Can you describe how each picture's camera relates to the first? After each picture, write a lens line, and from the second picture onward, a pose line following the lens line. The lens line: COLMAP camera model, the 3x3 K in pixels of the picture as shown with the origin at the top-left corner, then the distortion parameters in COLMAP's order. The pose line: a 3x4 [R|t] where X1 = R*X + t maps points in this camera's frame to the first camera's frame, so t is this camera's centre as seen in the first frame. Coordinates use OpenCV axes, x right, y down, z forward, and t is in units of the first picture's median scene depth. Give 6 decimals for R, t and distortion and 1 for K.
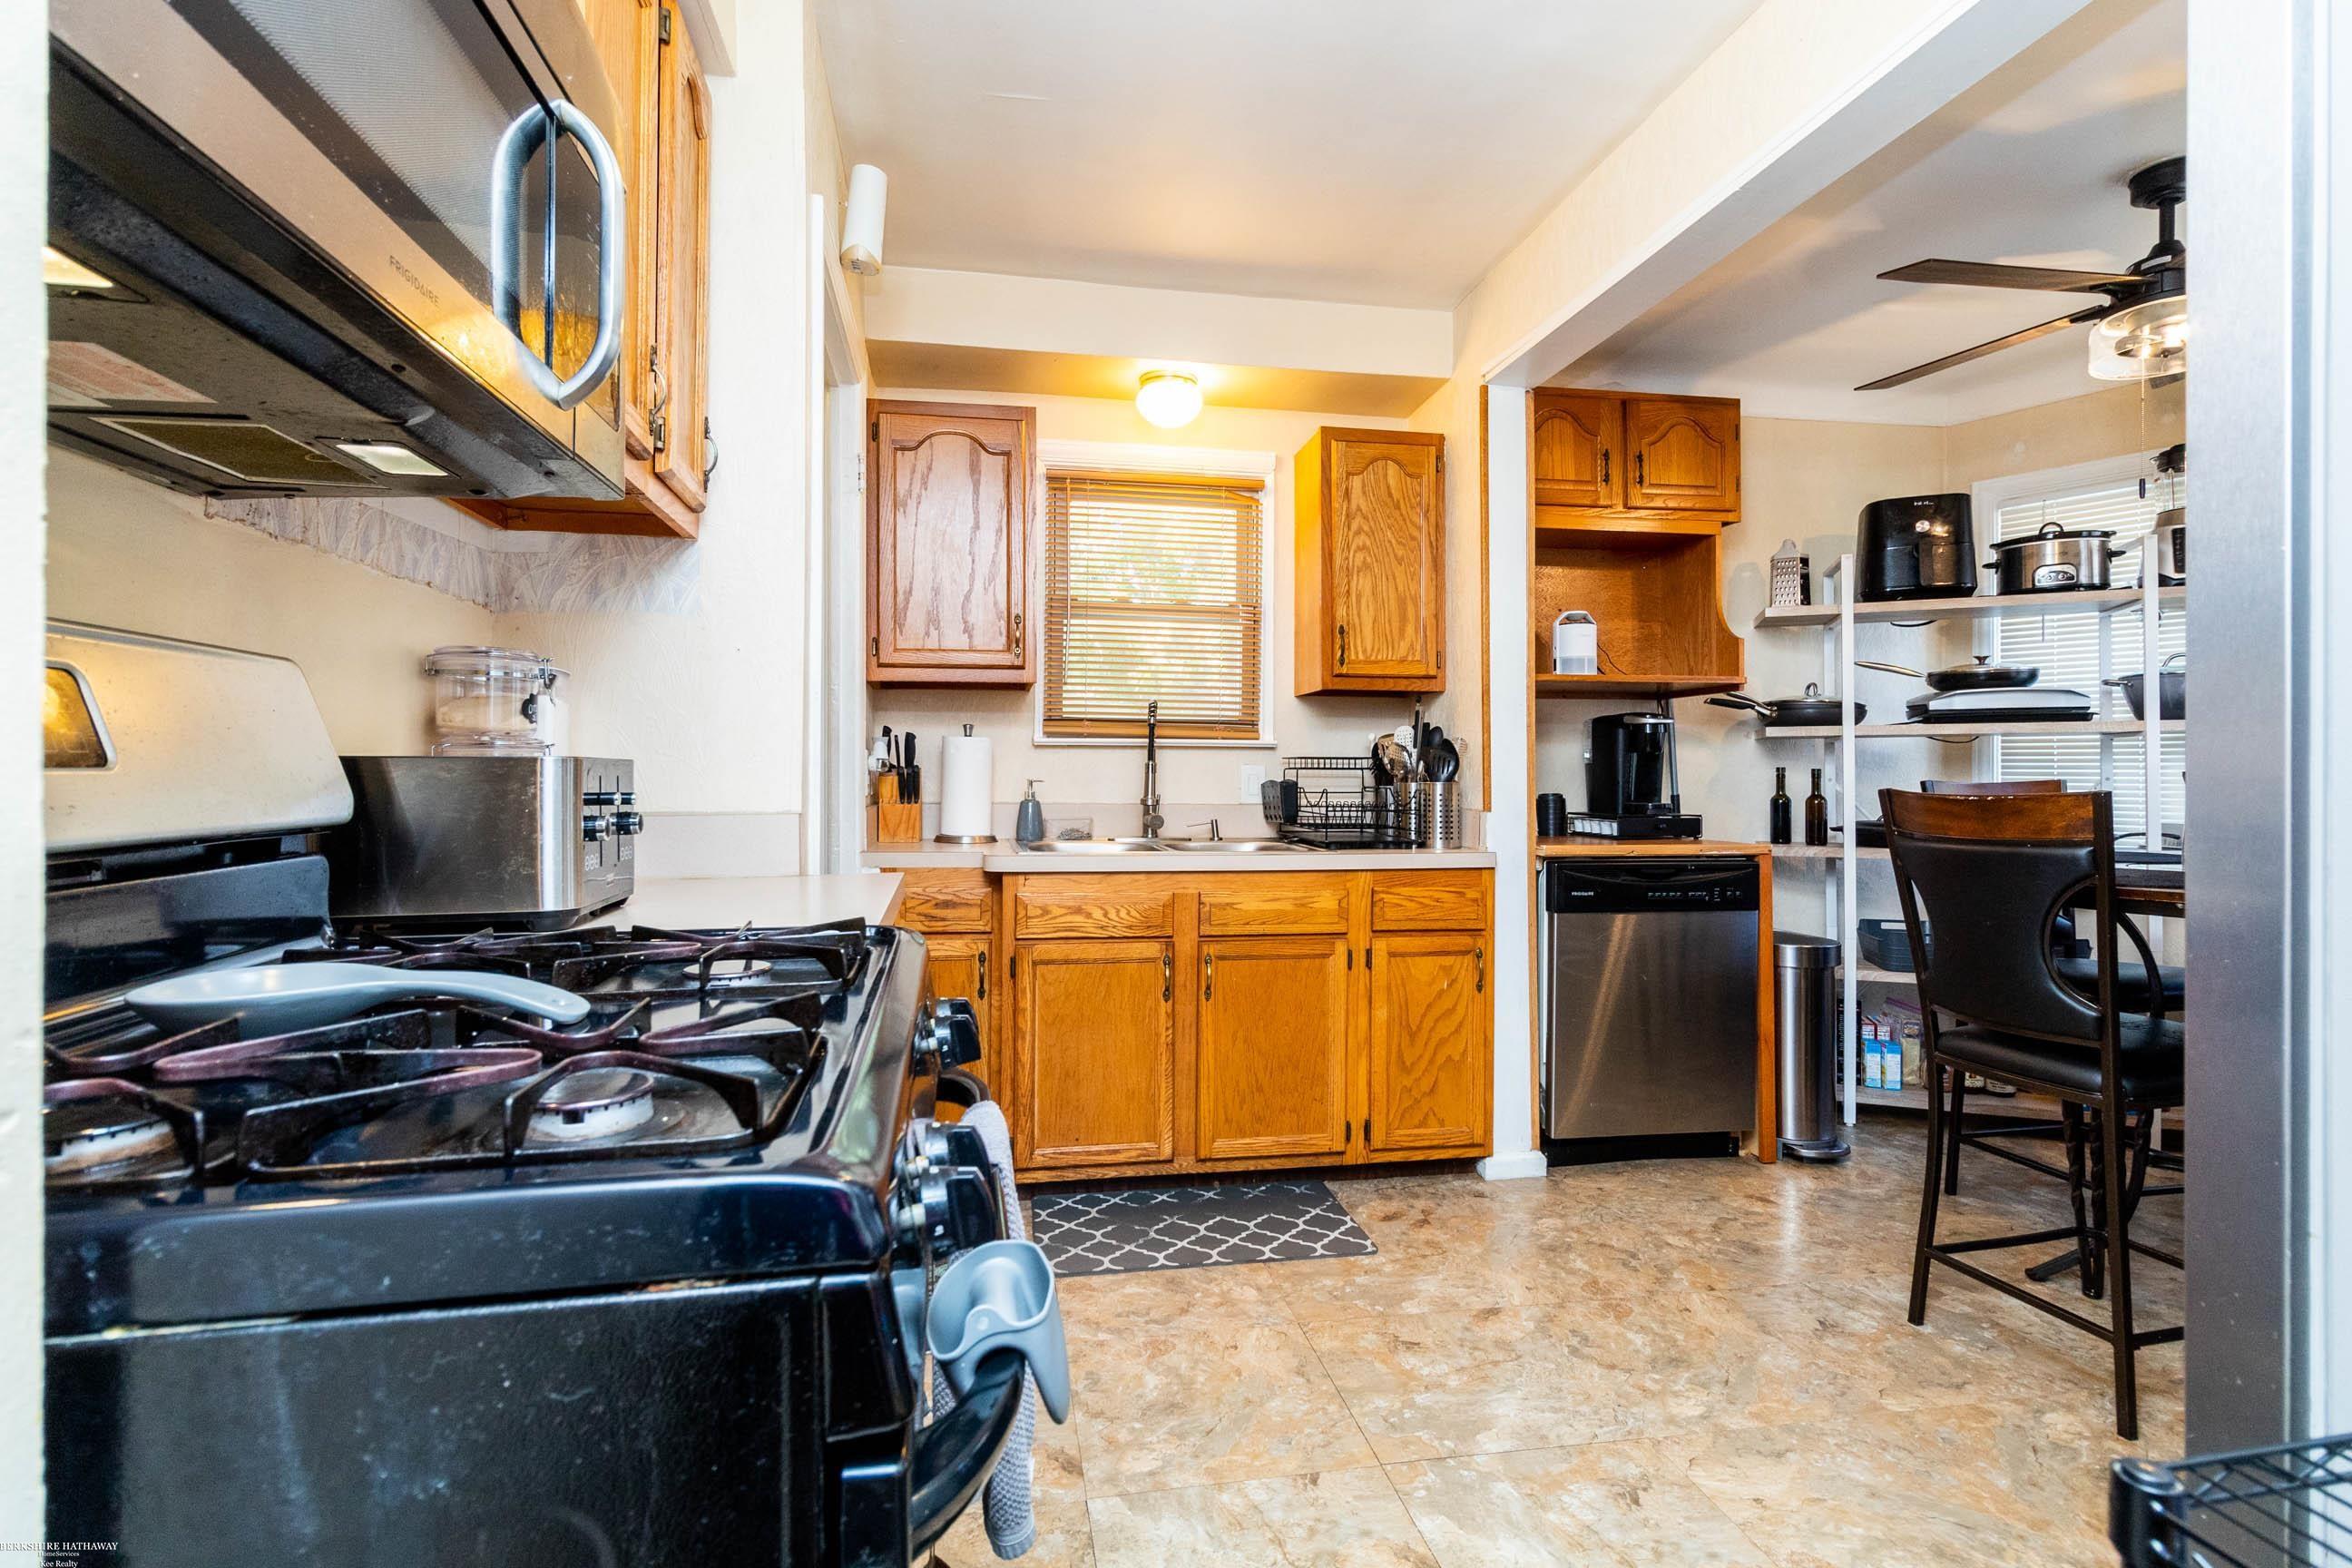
lens RADIAL K [[1129.1, 0, 1176.0], [0, 1129.1, 784.0], [0, 0, 1]] dist [-0.000040, -0.000008]
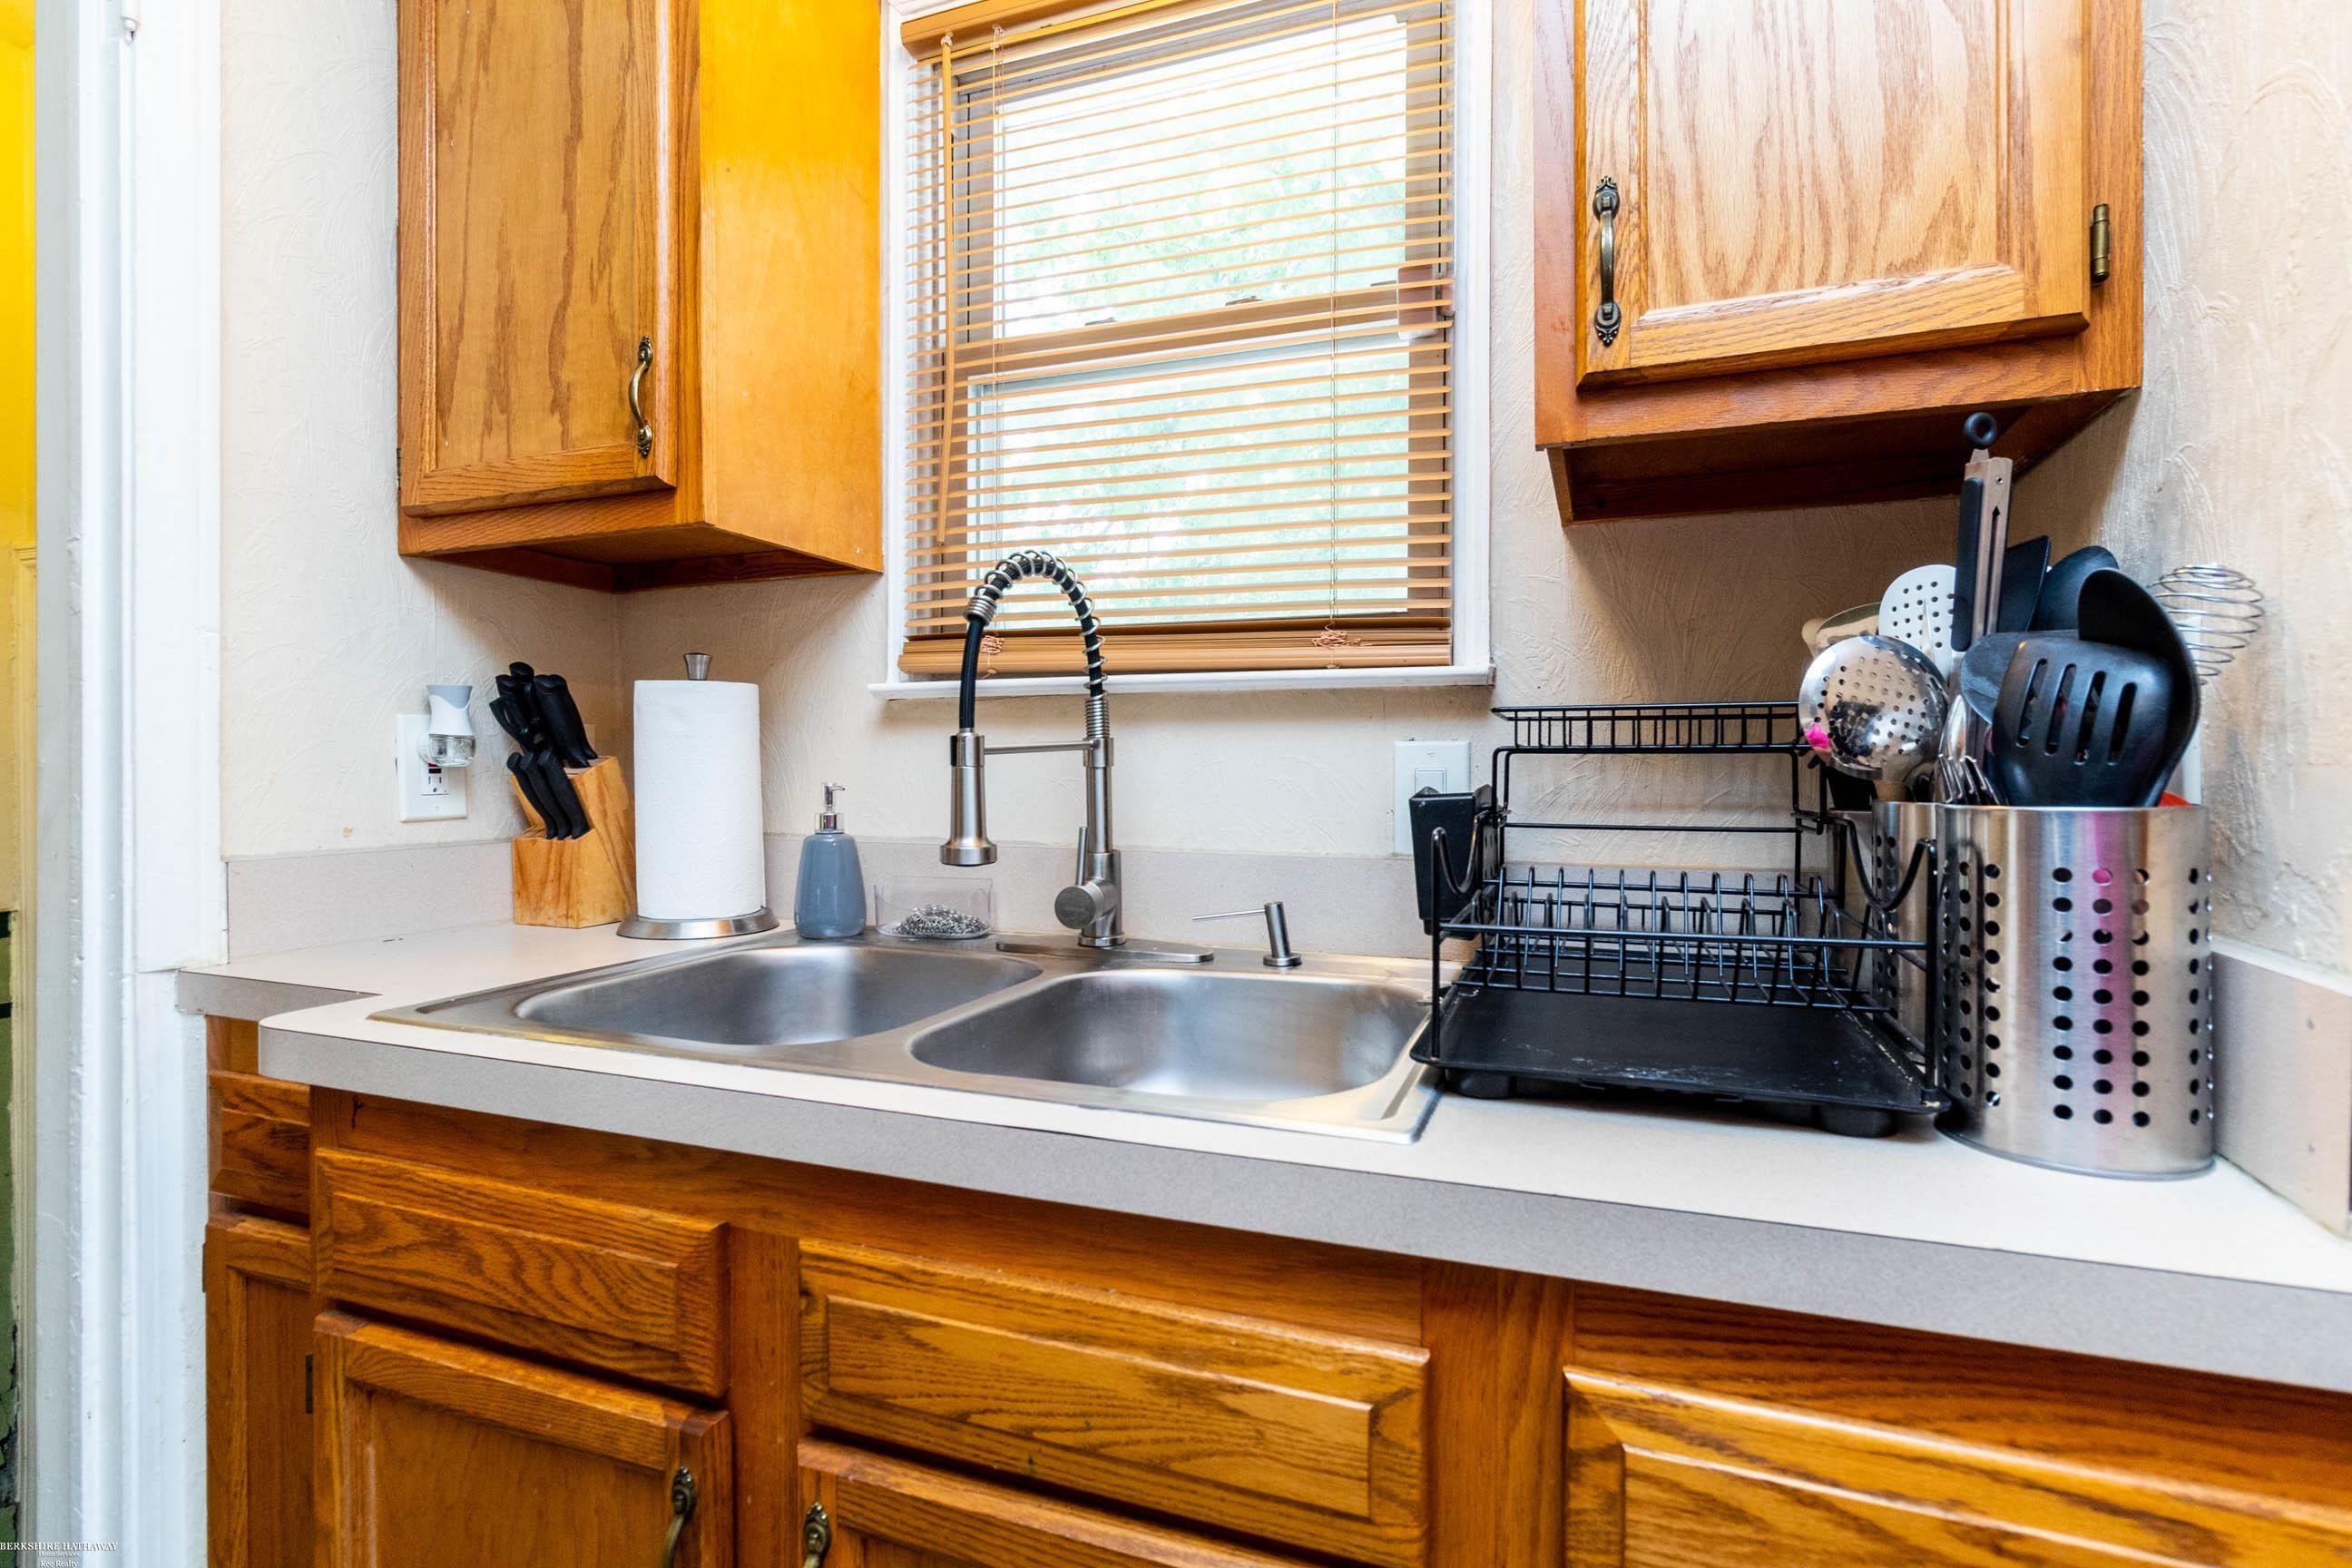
lens RADIAL K [[1153.1, 0, 1176.0], [0, 1153.1, 784.0], [0, 0, 1]] dist [0.000527, -0.000017]
pose [[0.861145, 0.006199, -0.508321, 0.193880], [-0.002416, 0.999964, 0.008101, -0.007083], [0.508353, -0.005748, 0.861129, 0.722083]]
